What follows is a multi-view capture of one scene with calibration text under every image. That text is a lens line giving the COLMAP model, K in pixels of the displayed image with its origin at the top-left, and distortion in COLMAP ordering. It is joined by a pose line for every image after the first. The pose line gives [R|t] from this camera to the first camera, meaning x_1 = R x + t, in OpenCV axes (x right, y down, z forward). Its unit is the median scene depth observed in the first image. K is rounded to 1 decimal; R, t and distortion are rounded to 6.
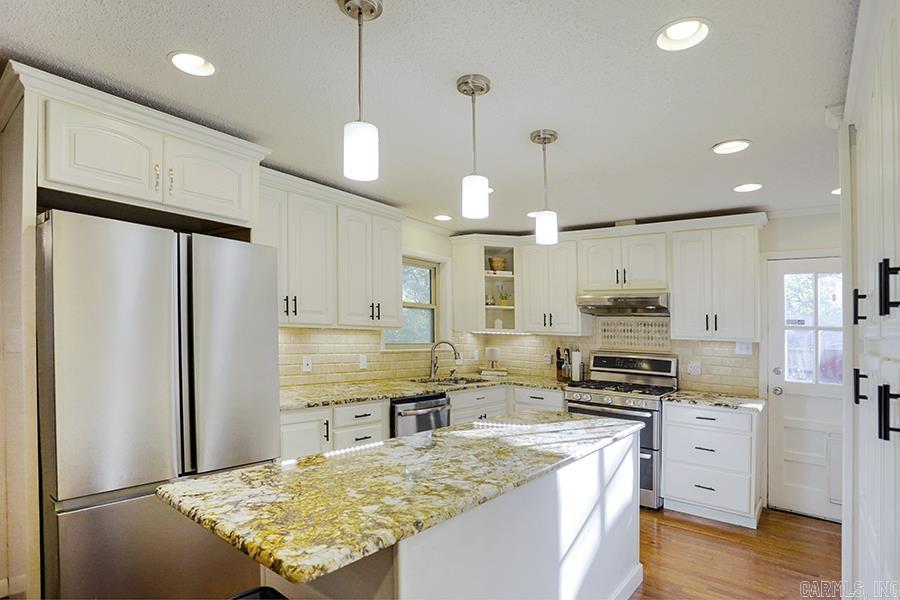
lens RADIAL K [[462.3, 0, 451.0], [0, 462.3, 332.6], [0, 0, 1]] dist [-0.054446, 0.000999]
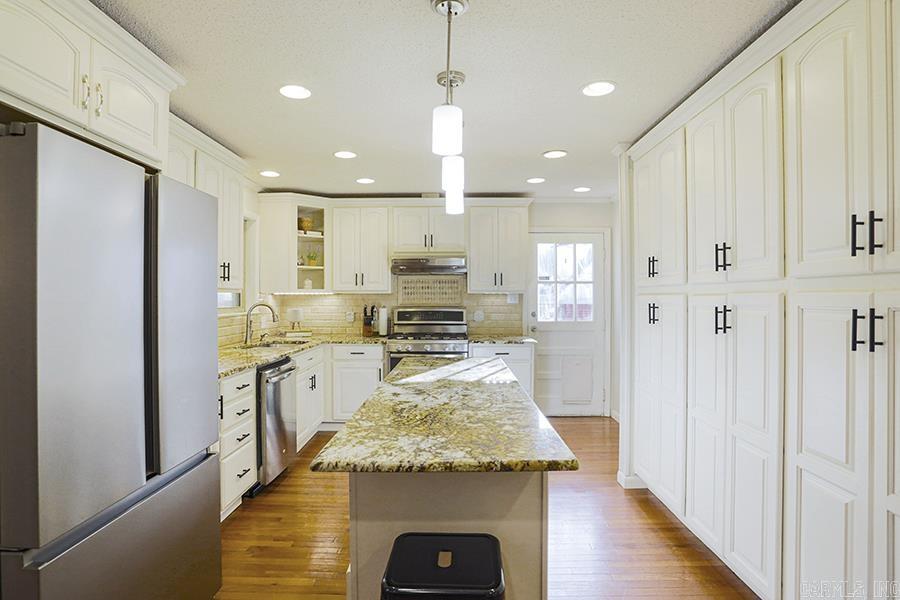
lens RADIAL K [[452.2, 0, 463.1], [0, 452.2, 297.3], [0, 0, 1]] dist [-0.000479, 0.000828]
pose [[0.806009, -0.036753, 0.590761, -0.229060], [0.029877, 0.999324, 0.021408, -0.001855], [-0.591148, 0.000396, 0.806563, 0.015644]]
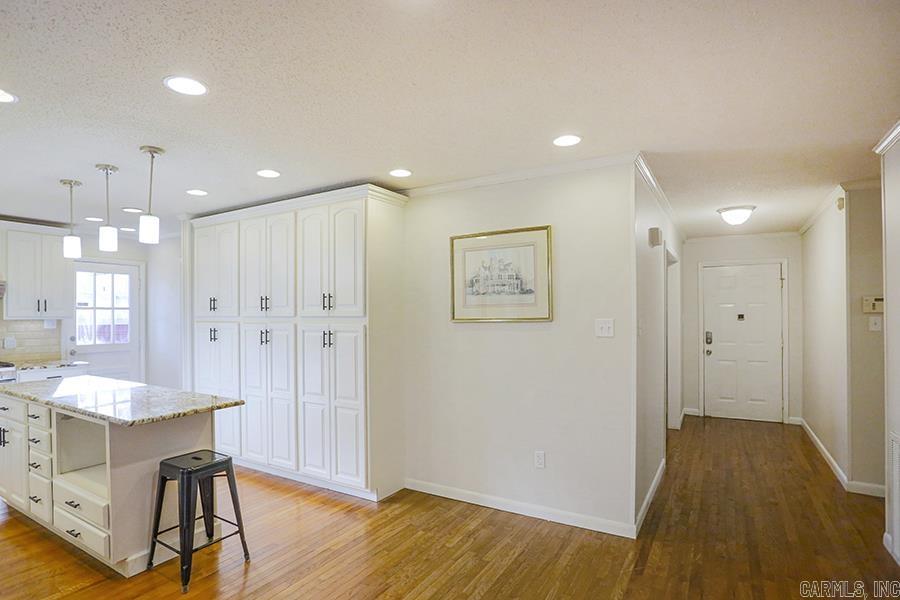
lens RADIAL K [[462.3, 0, 451.0], [0, 462.3, 332.6], [0, 0, 1]] dist [-0.054446, 0.000999]
pose [[-0.129072, -0.075265, 0.988775, -0.737833], [-0.010254, 0.997163, 0.074565, -0.045973], [-0.991582, -0.000514, -0.129477, -0.011629]]
